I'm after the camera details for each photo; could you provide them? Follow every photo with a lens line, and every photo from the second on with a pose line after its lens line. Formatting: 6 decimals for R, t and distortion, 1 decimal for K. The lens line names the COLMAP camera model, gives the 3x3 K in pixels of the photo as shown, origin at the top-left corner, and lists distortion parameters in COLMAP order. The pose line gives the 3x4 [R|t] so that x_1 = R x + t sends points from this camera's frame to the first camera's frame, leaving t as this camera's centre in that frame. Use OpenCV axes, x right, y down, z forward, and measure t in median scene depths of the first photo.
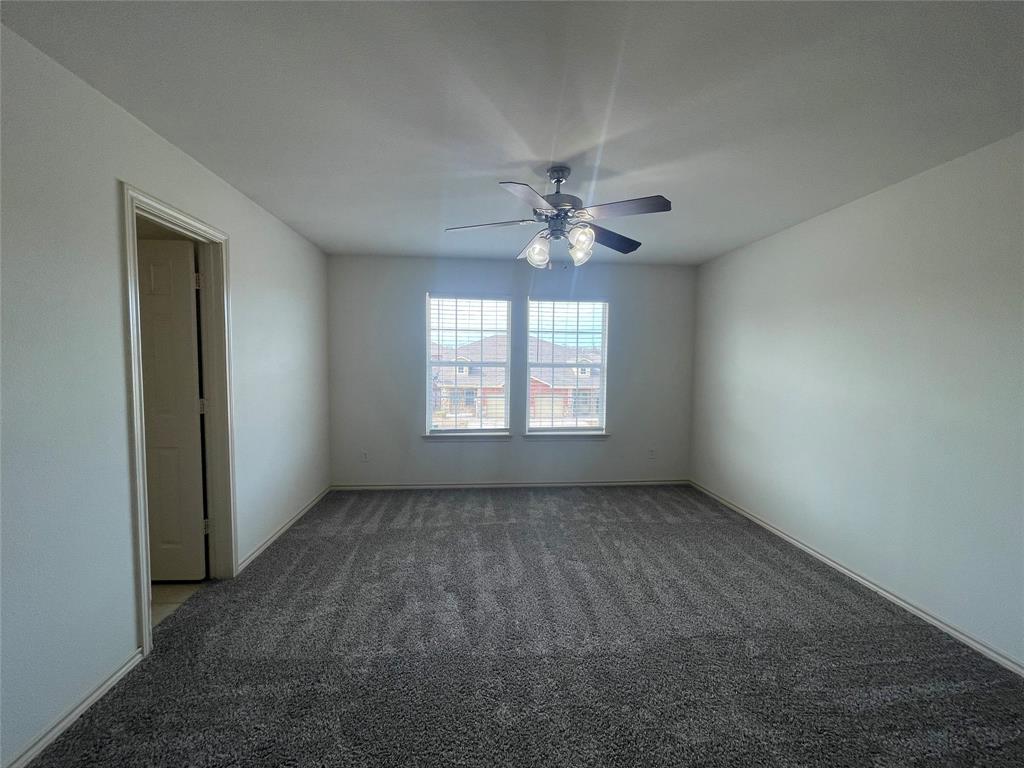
lens RADIAL K [[411.8, 0, 508.0], [0, 411.8, 384.9], [0, 0, 1]] dist [0.002201, 0.000233]
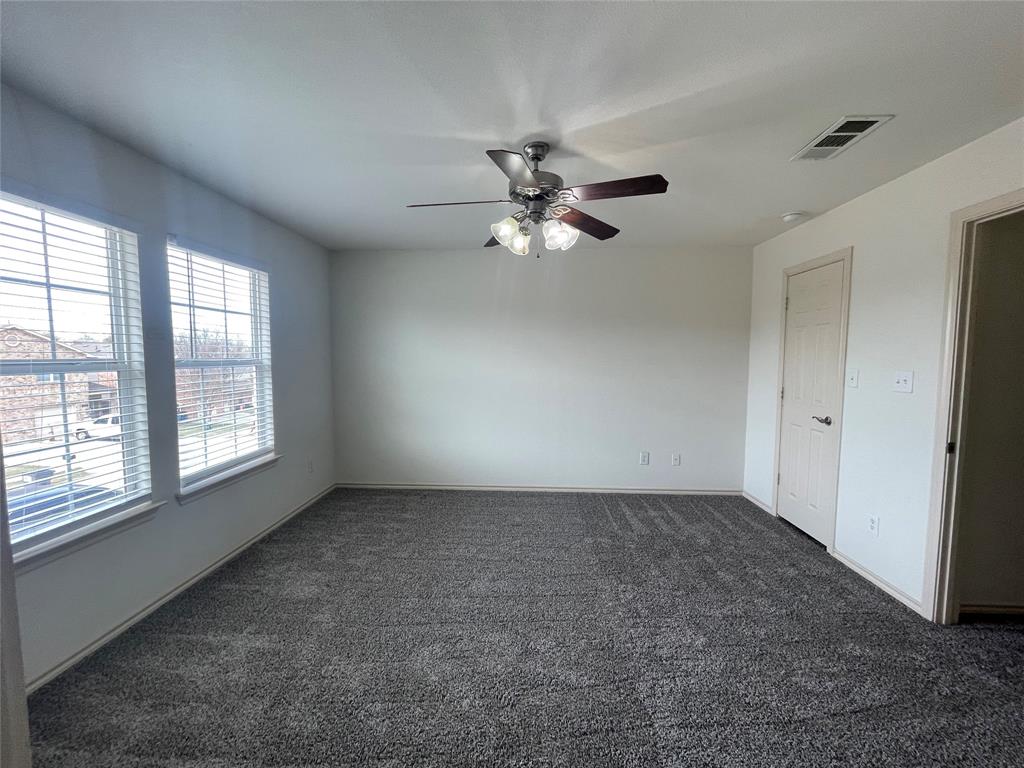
lens RADIAL K [[411.8, 0, 508.0], [0, 411.8, 384.9], [0, 0, 1]] dist [0.002201, 0.000233]
pose [[0.154089, -0.084154, 0.984467, -0.486105], [0.065334, 0.995053, 0.074833, -0.043323], [-0.985895, 0.052789, 0.158825, 0.559713]]
